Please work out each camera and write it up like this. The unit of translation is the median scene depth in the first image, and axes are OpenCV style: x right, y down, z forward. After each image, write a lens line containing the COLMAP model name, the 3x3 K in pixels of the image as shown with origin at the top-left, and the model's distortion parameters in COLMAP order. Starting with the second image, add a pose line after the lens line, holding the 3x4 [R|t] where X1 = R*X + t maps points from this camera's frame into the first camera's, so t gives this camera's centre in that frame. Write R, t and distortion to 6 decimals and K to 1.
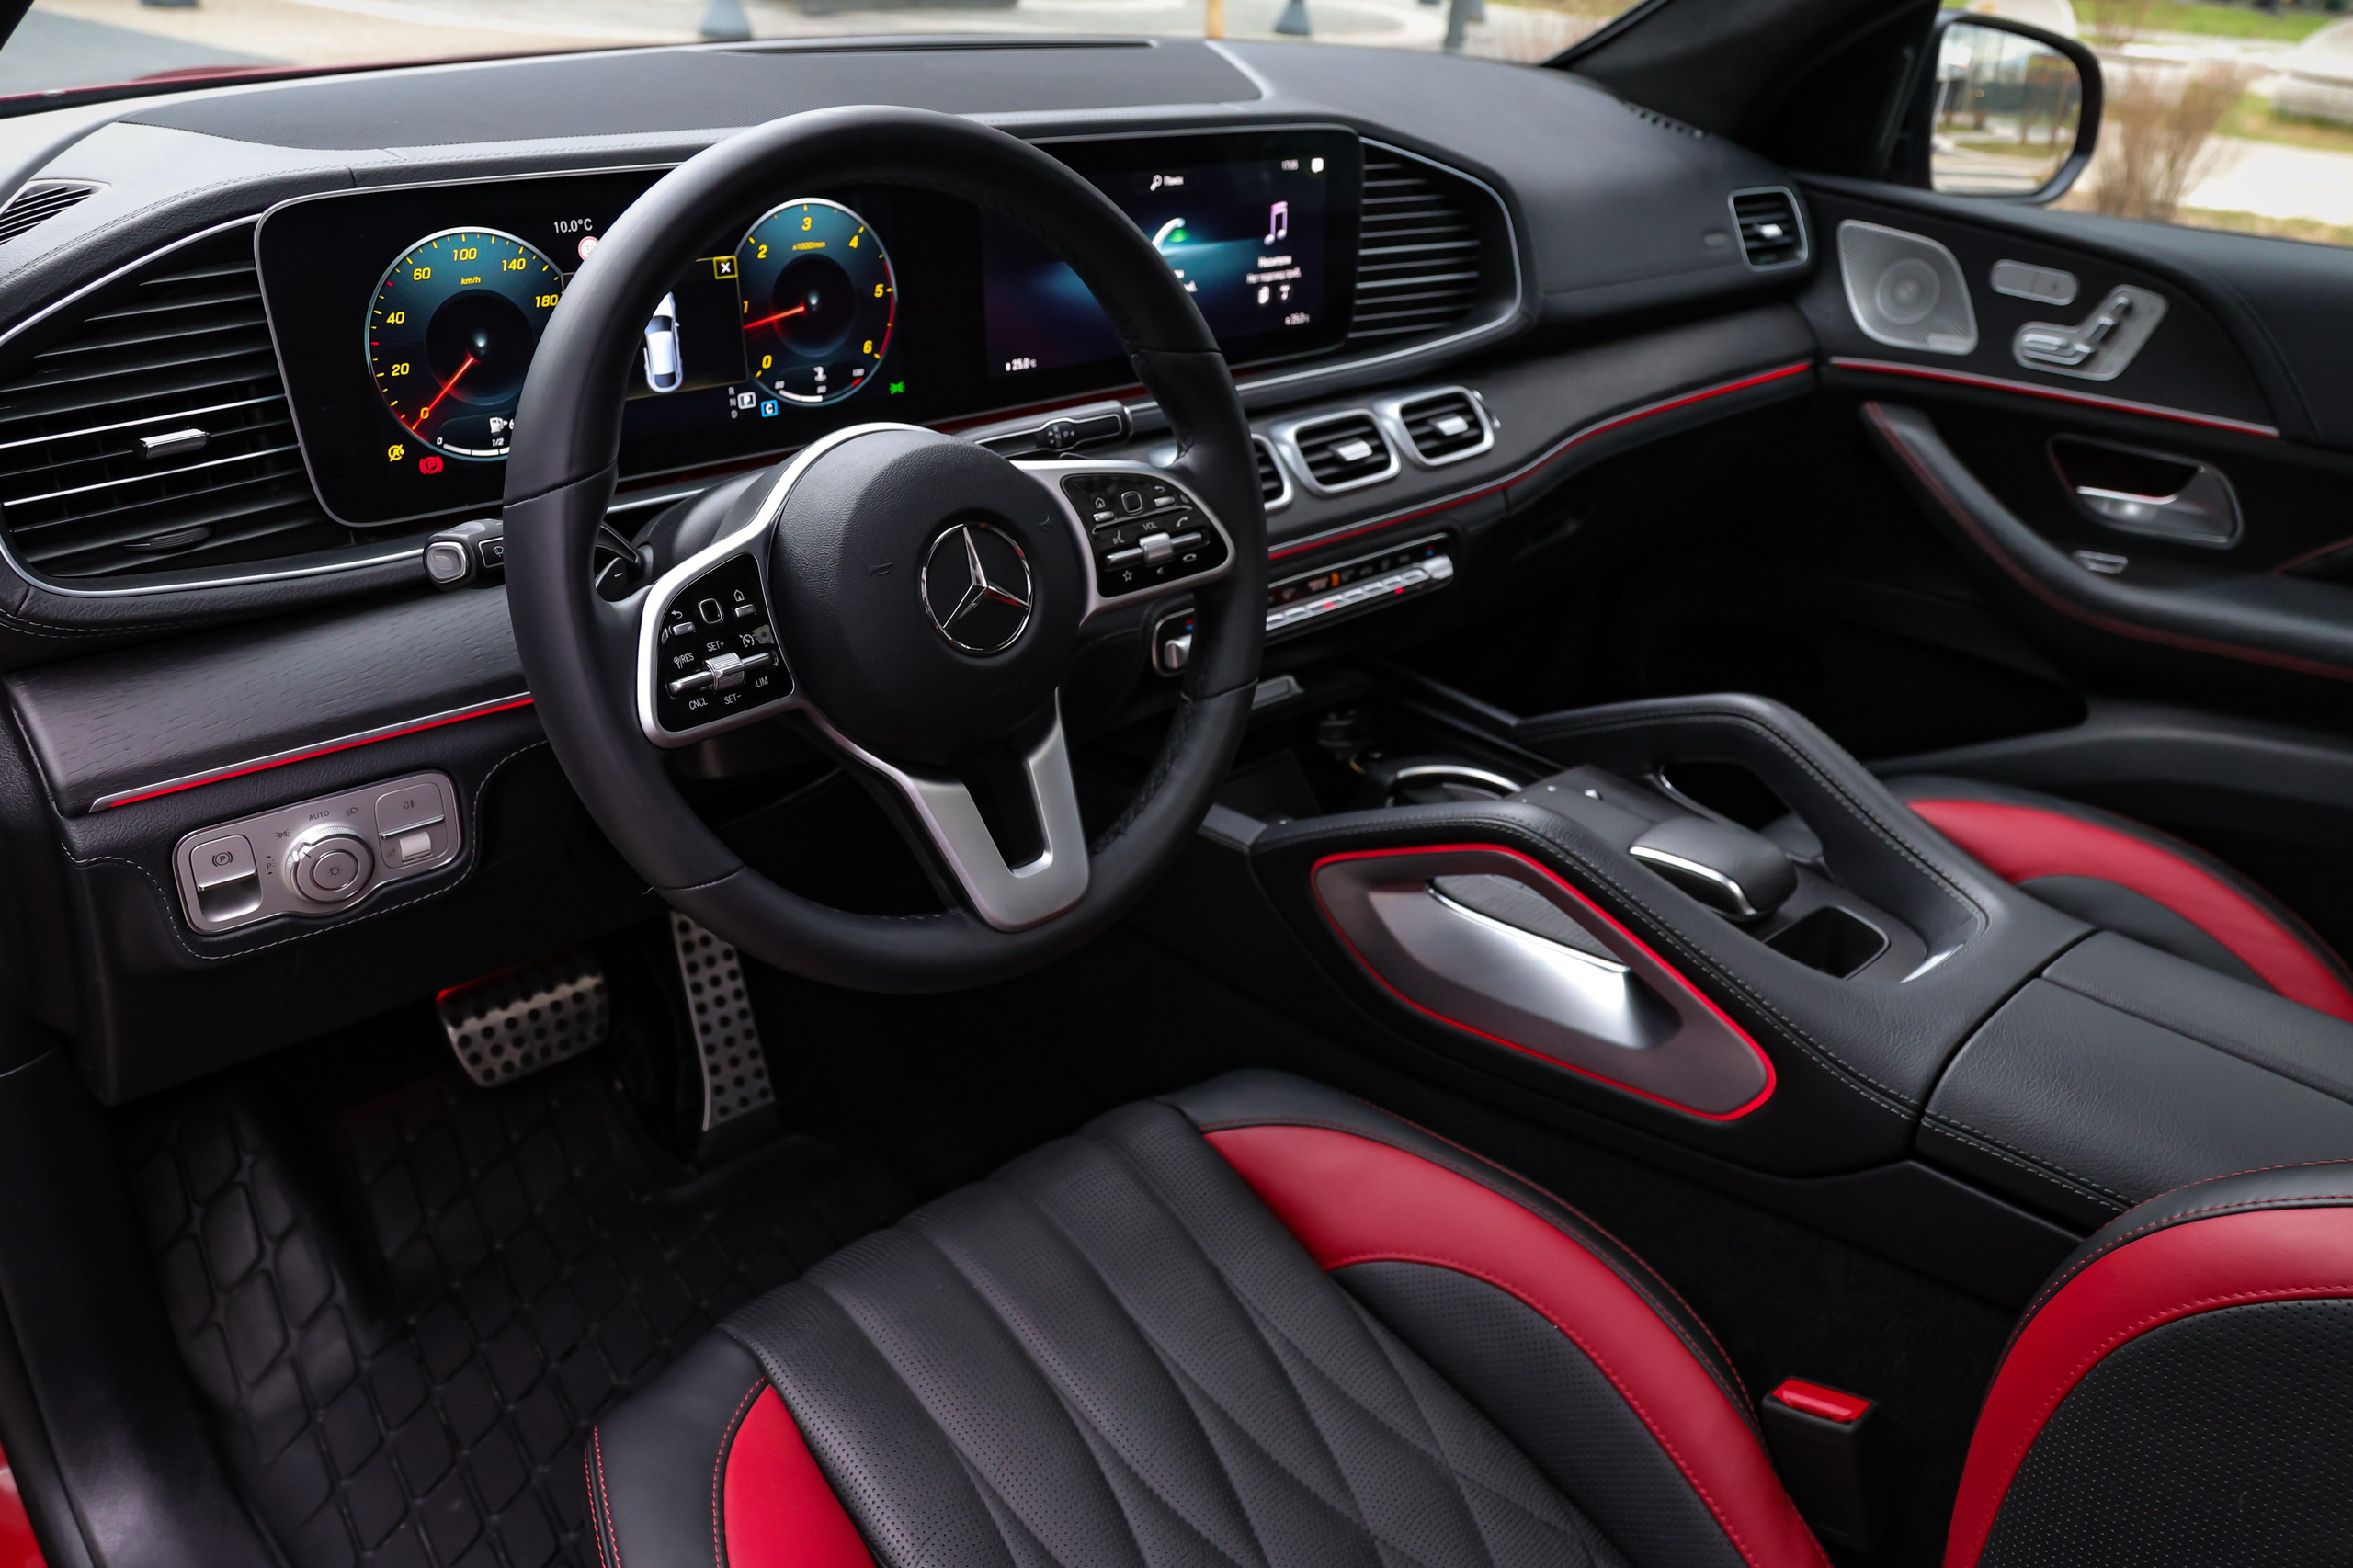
lens RADIAL K [[1780.6, 0, 1194.0], [0, 1780.6, 877.6], [0, 0, 1]] dist [0.000806, 0.012912]
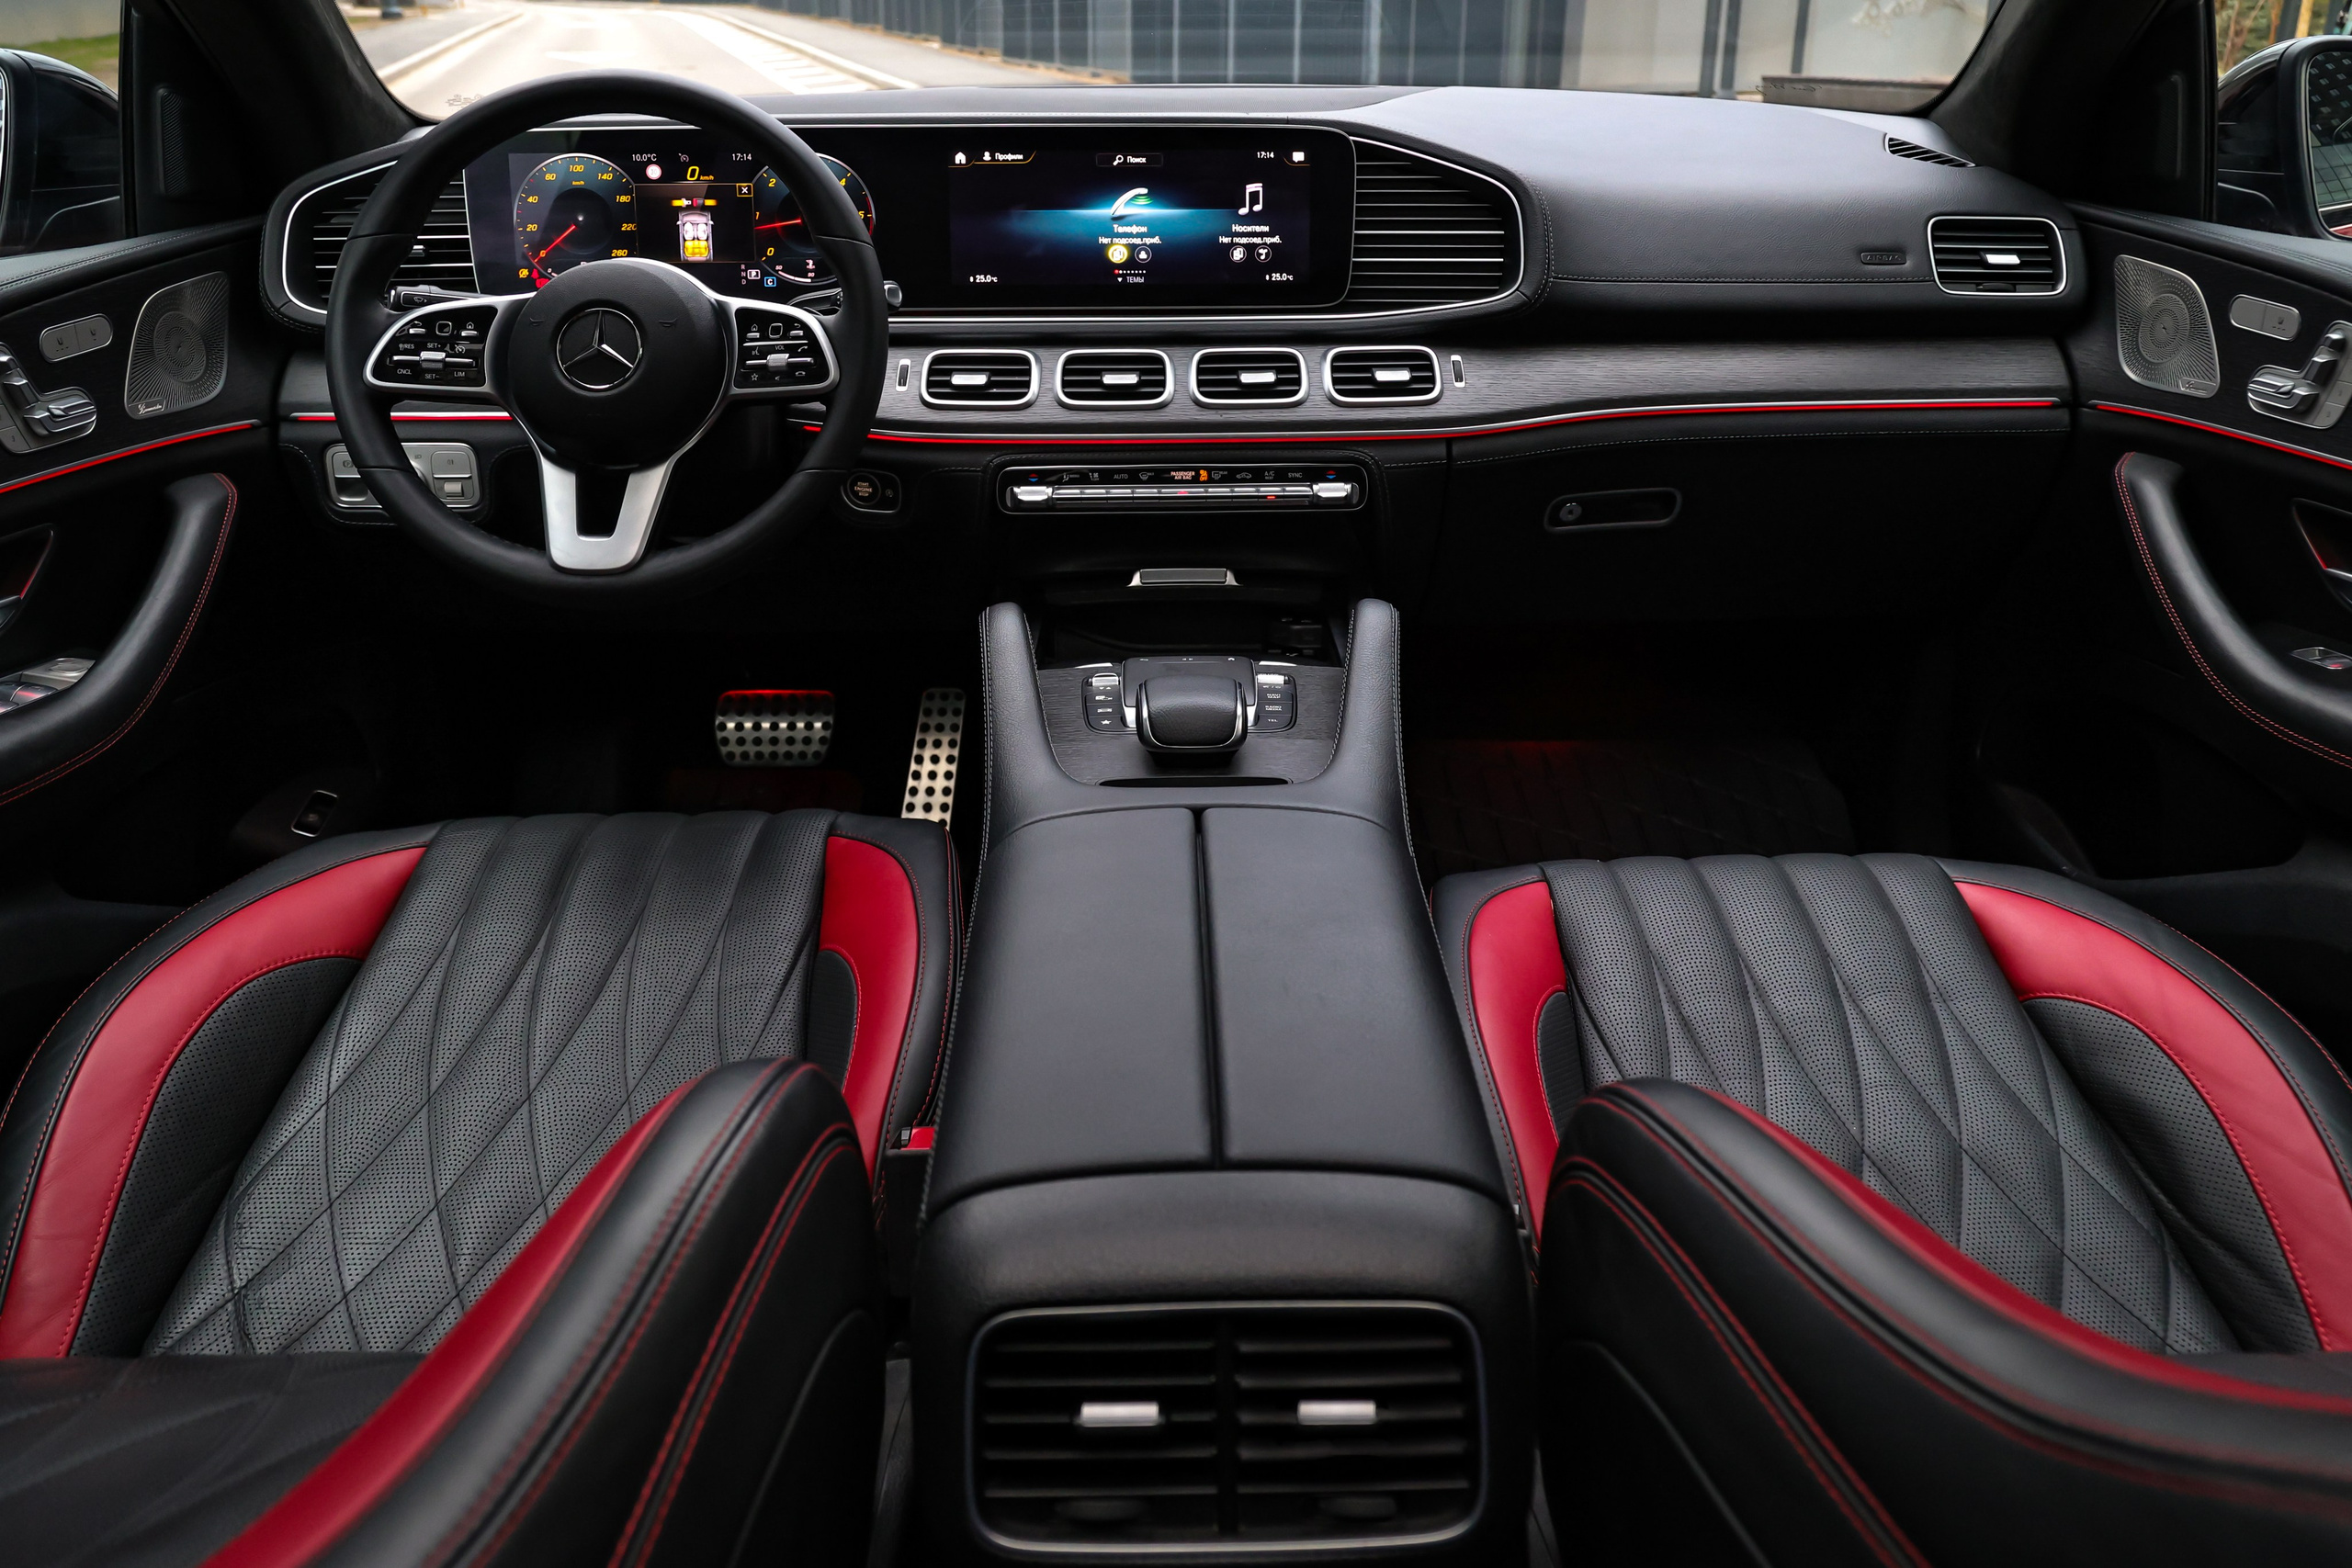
lens RADIAL K [[1779.7, 0, 1179.6], [0, 1779.7, 544.1], [0, 0, 1]] dist [0.000806, 0.012912]
pose [[0.728145, 0.133663, -0.672265, 0.867803], [-0.299304, 0.944355, -0.136421, 0.040893], [0.616622, 0.300546, 0.727633, 0.145850]]
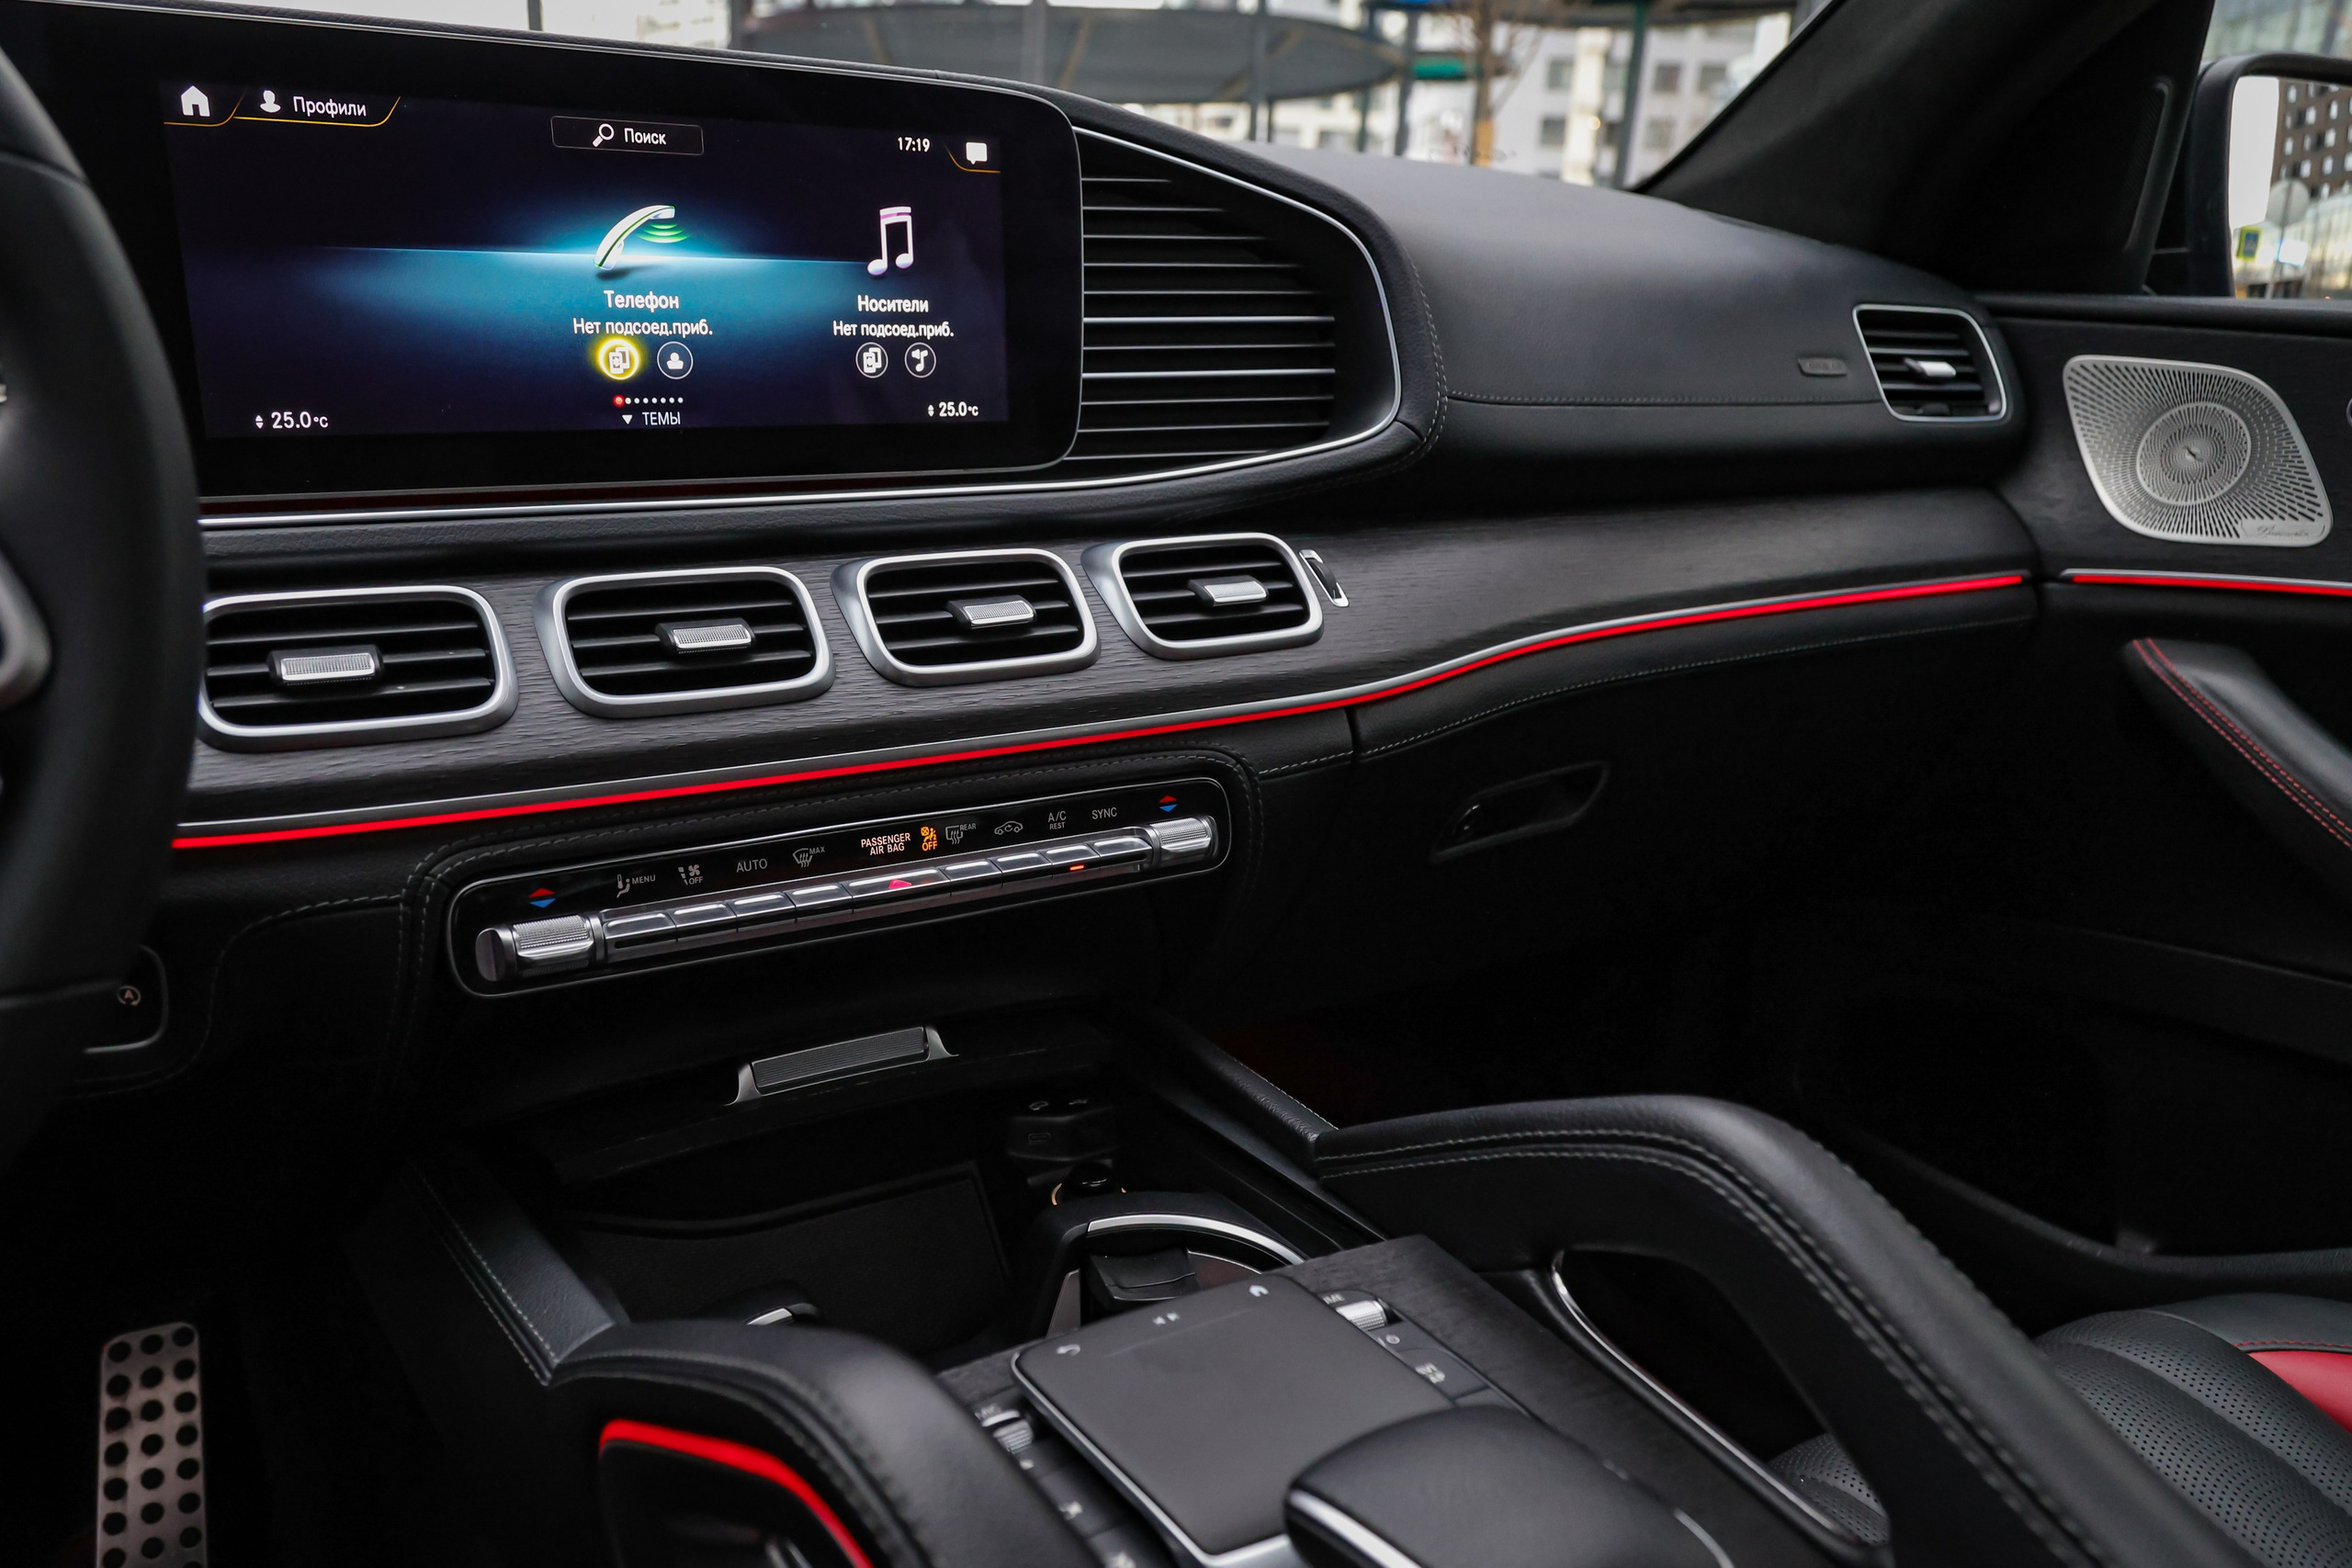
lens RADIAL K [[1779.7, 0, 1095.8], [0, 1779.7, 828.1], [0, 0, 1]] dist [0.000806, 0.012912]
pose [[0.970934, 0.021212, -0.238406, 0.252813], [-0.078832, 0.968829, -0.234851, -0.050742], [0.225993, 0.246819, 0.942341, 0.515149]]
